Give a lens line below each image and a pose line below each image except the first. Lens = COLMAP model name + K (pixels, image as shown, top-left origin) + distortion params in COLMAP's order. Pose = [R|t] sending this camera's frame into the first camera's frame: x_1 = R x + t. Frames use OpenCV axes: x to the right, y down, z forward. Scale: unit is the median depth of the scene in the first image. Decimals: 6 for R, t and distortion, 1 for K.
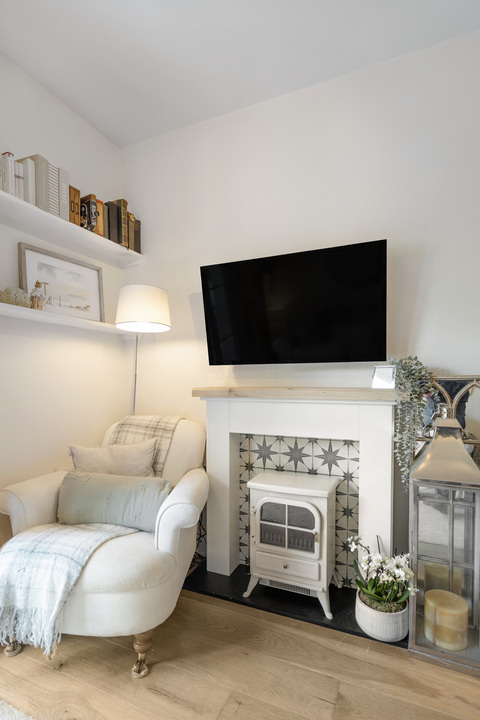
lens RADIAL K [[373.9, 0, 243.2], [0, 373.9, 390.0], [0, 0, 1]] dist [-0.008085, 0.001103]
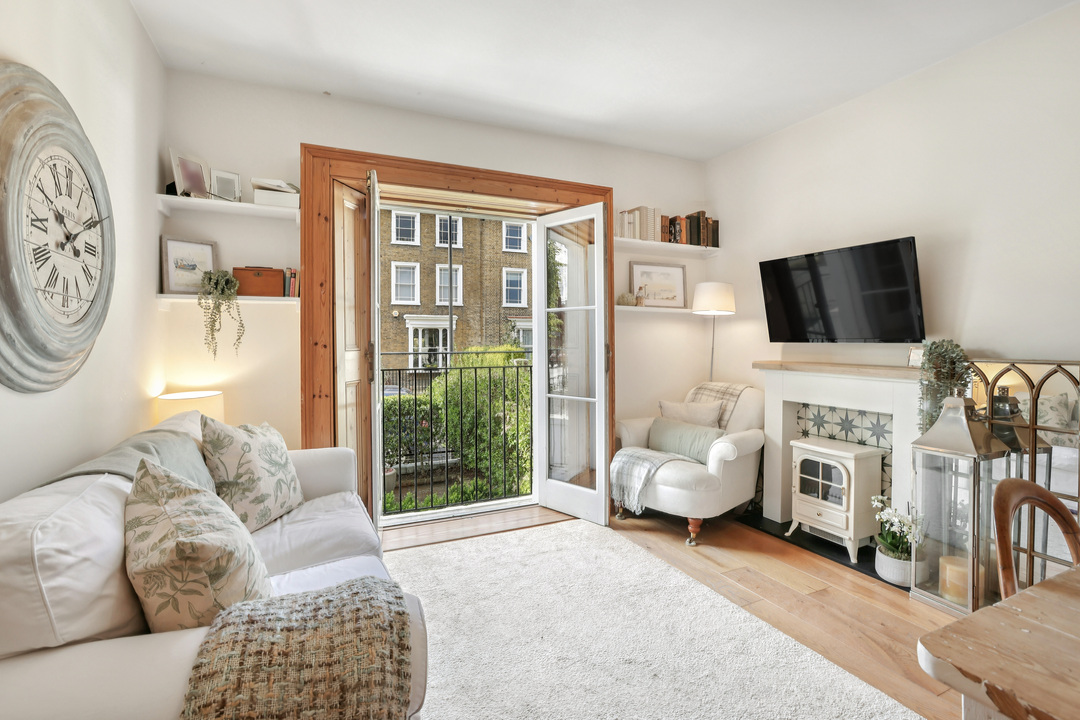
lens RADIAL K [[512.0, 0, 535.9], [0, 512.0, 339.2], [0, 0, 1]] dist [-0.025050, 0.009234]
pose [[0.754471, 0.005753, -0.656308, 0.441576], [-0.024006, 0.999534, -0.018835, -0.030251], [0.655894, 0.029965, 0.754258, -0.748887]]
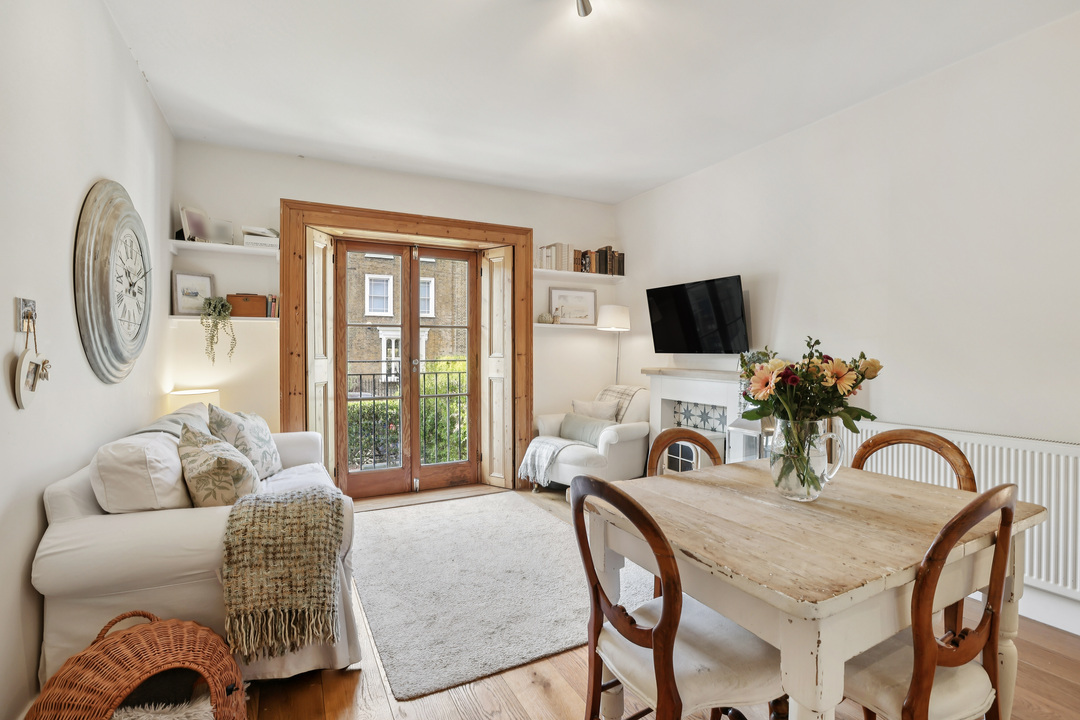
lens RADIAL K [[512.0, 0, 532.5], [0, 512.0, 351.5], [0, 0, 1]] dist [-0.025050, 0.009234]
pose [[0.777611, 0.010082, -0.628665, 0.878961], [-0.025952, 0.999534, -0.016071, -0.028705], [0.628210, 0.028812, 0.777510, -0.962533]]
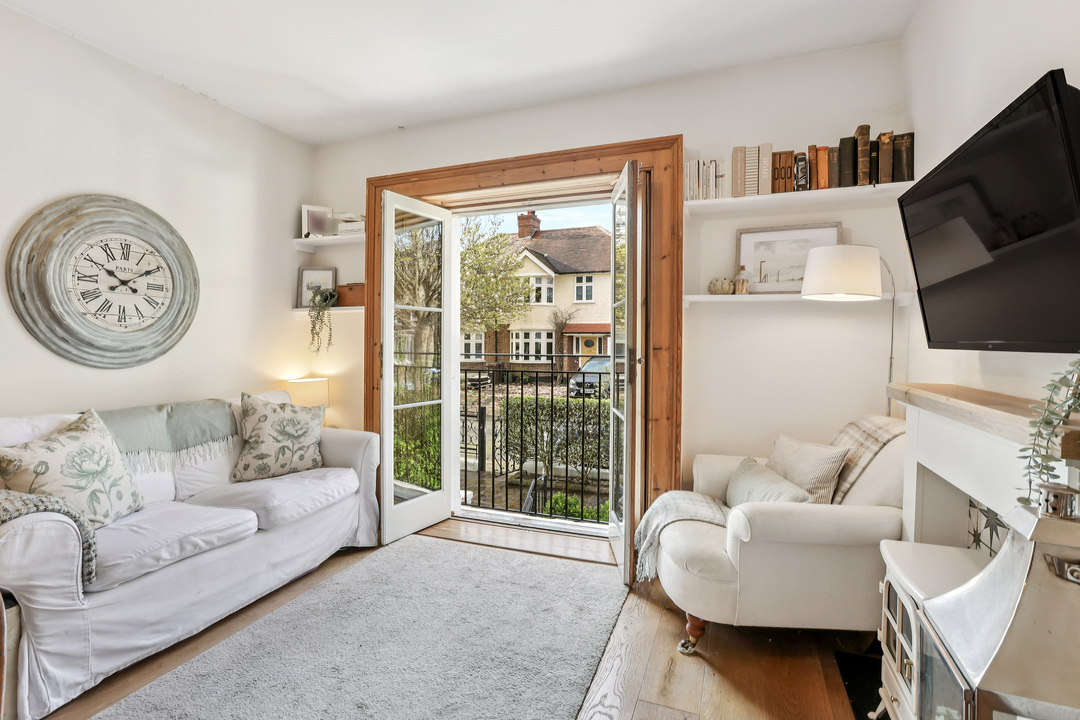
lens RADIAL K [[532.9, 0, 517.9], [0, 532.9, 345.6], [0, 0, 1]] dist [-0.028962, 0.001687]
pose [[0.022876, 0.017466, -0.999586, 0.823180], [-0.032951, 0.999317, 0.016707, -0.068735], [0.999195, 0.032555, 0.023436, 0.333593]]
